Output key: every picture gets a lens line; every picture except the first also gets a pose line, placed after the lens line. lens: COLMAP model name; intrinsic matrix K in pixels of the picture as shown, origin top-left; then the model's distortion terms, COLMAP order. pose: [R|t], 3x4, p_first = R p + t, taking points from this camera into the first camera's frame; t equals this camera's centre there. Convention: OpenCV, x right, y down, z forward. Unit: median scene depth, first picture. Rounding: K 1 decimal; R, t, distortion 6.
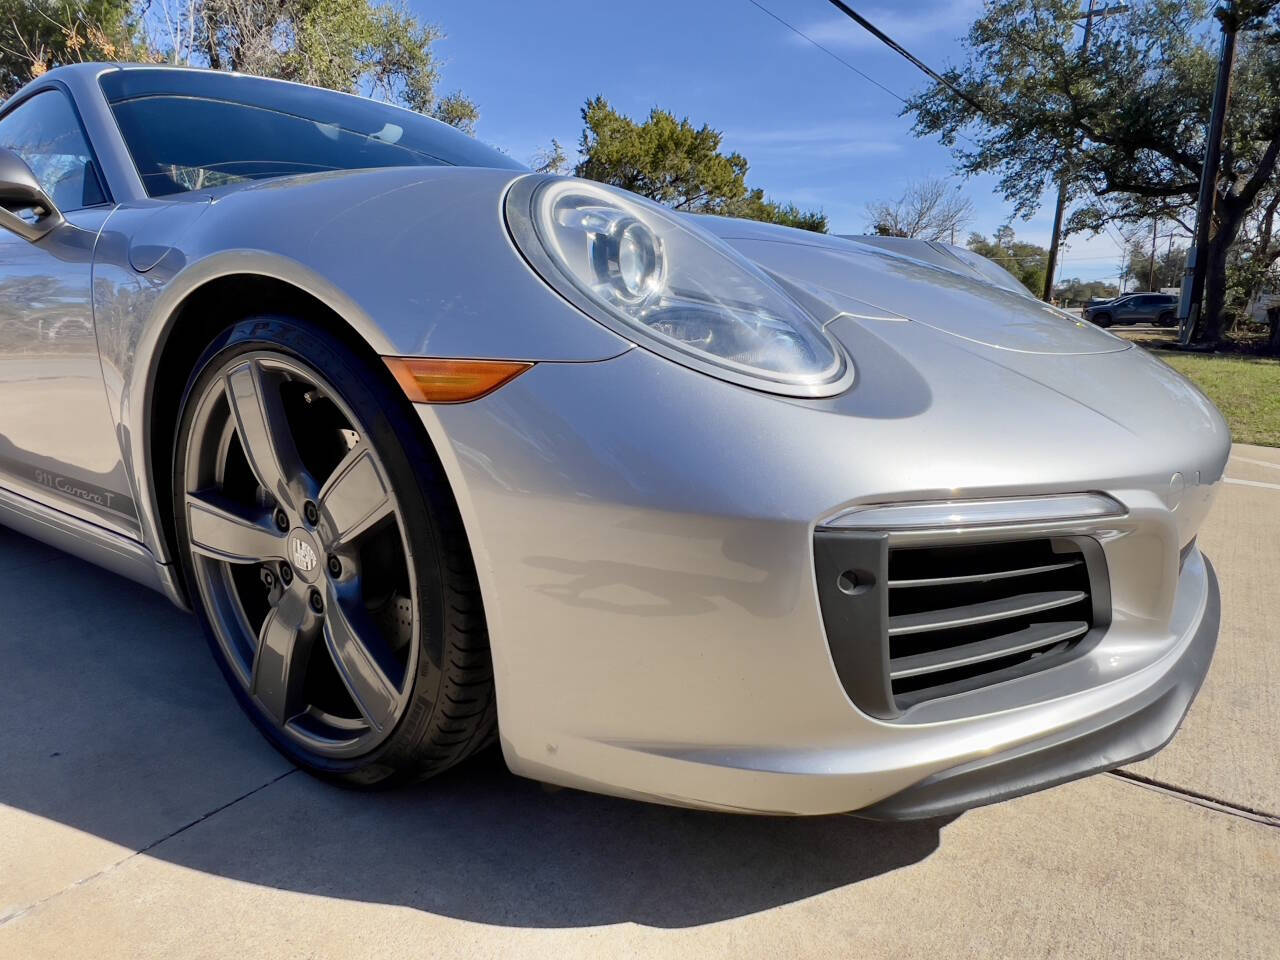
lens RADIAL K [[796.9, 0, 638.0], [0, 796.9, 484.3], [0, 0, 1]] dist [0.002407, -0.000409]
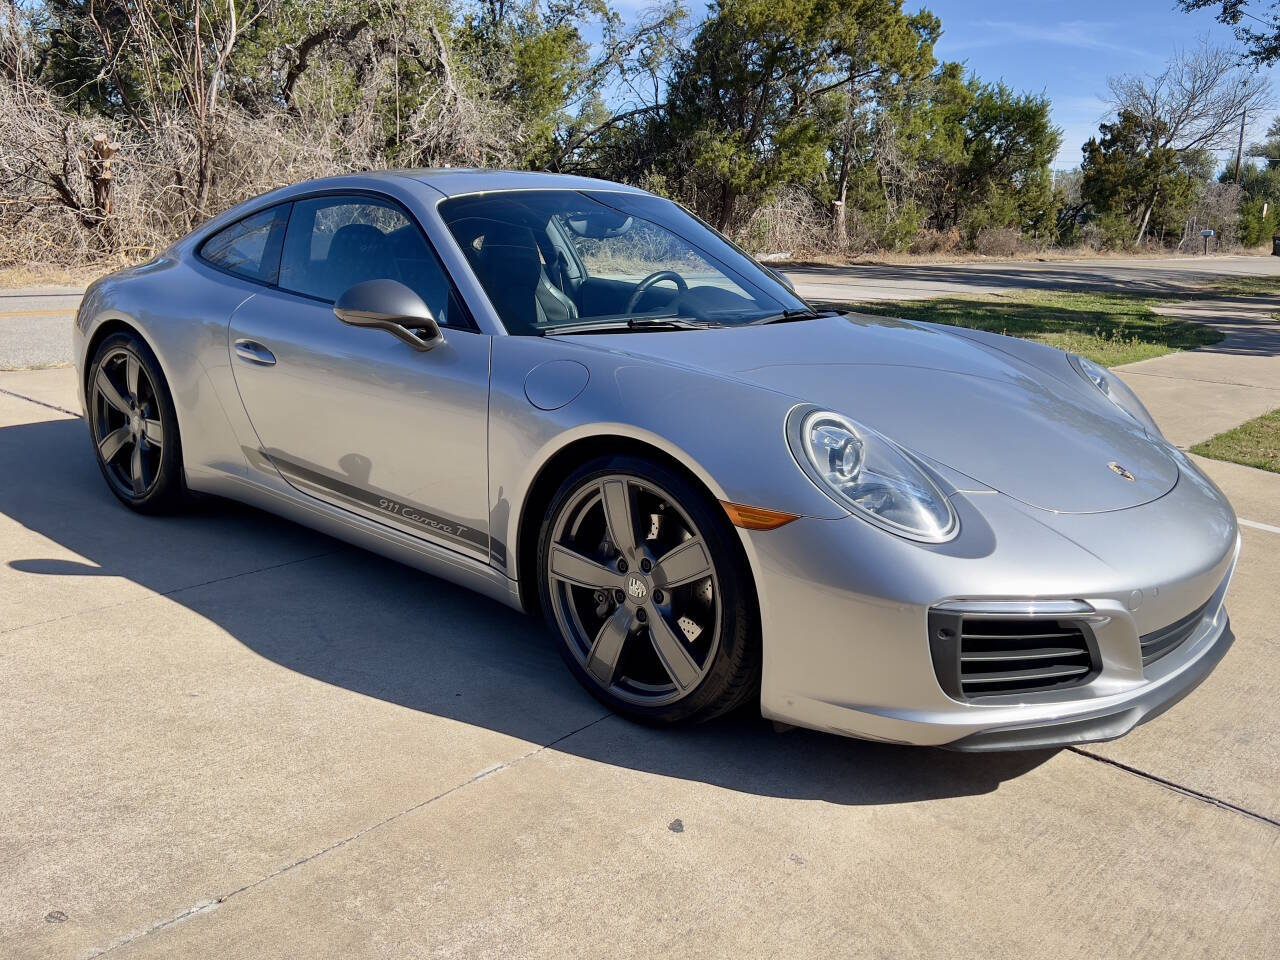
lens RADIAL K [[1143.0, 0, 650.0], [0, 1143.0, 474.6], [0, 0, 1]] dist [0.067265, -0.099008]
pose [[0.993934, 0.075837, -0.079652, -0.012023], [-0.074279, 0.996987, 0.022345, -0.012193], [0.081106, -0.016293, 0.996572, -0.083104]]
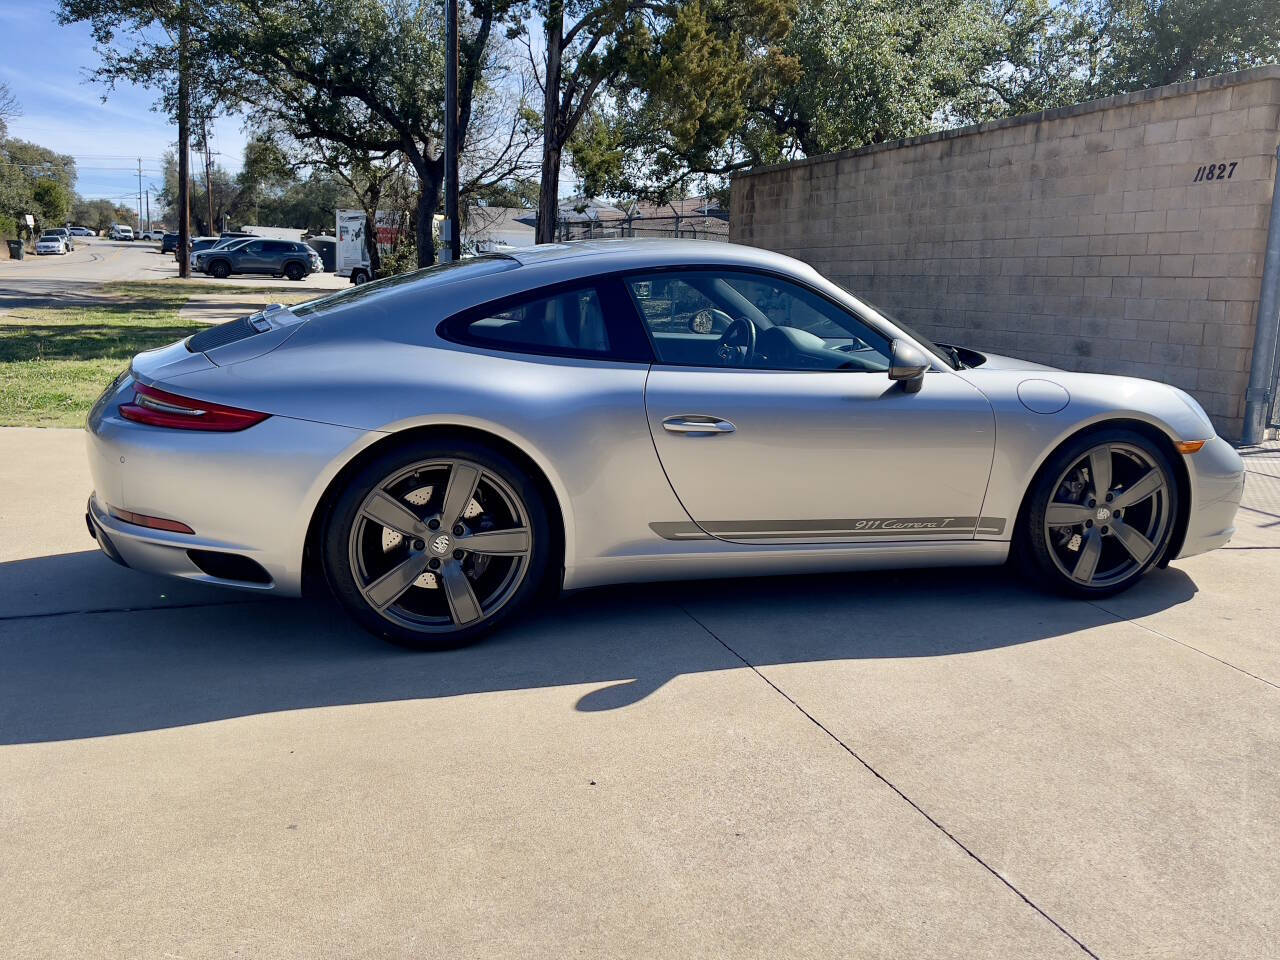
lens RADIAL K [[1143.0, 0, 650.0], [0, 1143.0, 474.6], [0, 0, 1]] dist [0.067265, -0.099008]
pose [[0.584869, -0.120081, 0.802190, -0.256577], [0.129956, 0.990078, 0.053457, -0.026338], [-0.800650, 0.072983, 0.594671, -0.007085]]
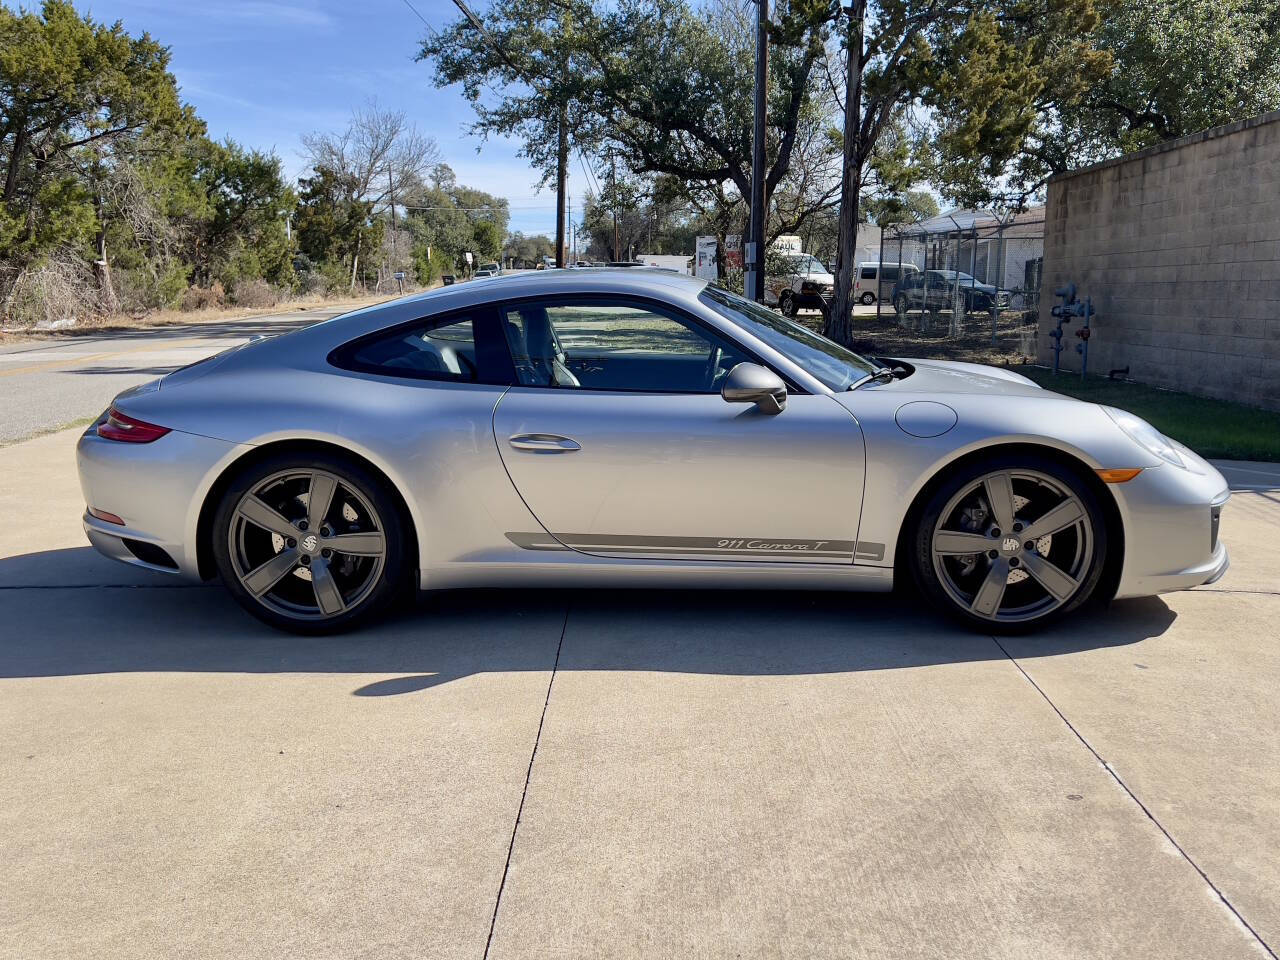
lens RADIAL K [[1143.0, 0, 650.0], [0, 1143.0, 474.6], [0, 0, 1]] dist [0.067265, -0.099008]
pose [[0.823102, -0.092074, 0.560379, -0.195859], [0.113038, 0.993587, -0.002782, -0.014639], [-0.556529, 0.065634, 0.828231, -0.082611]]
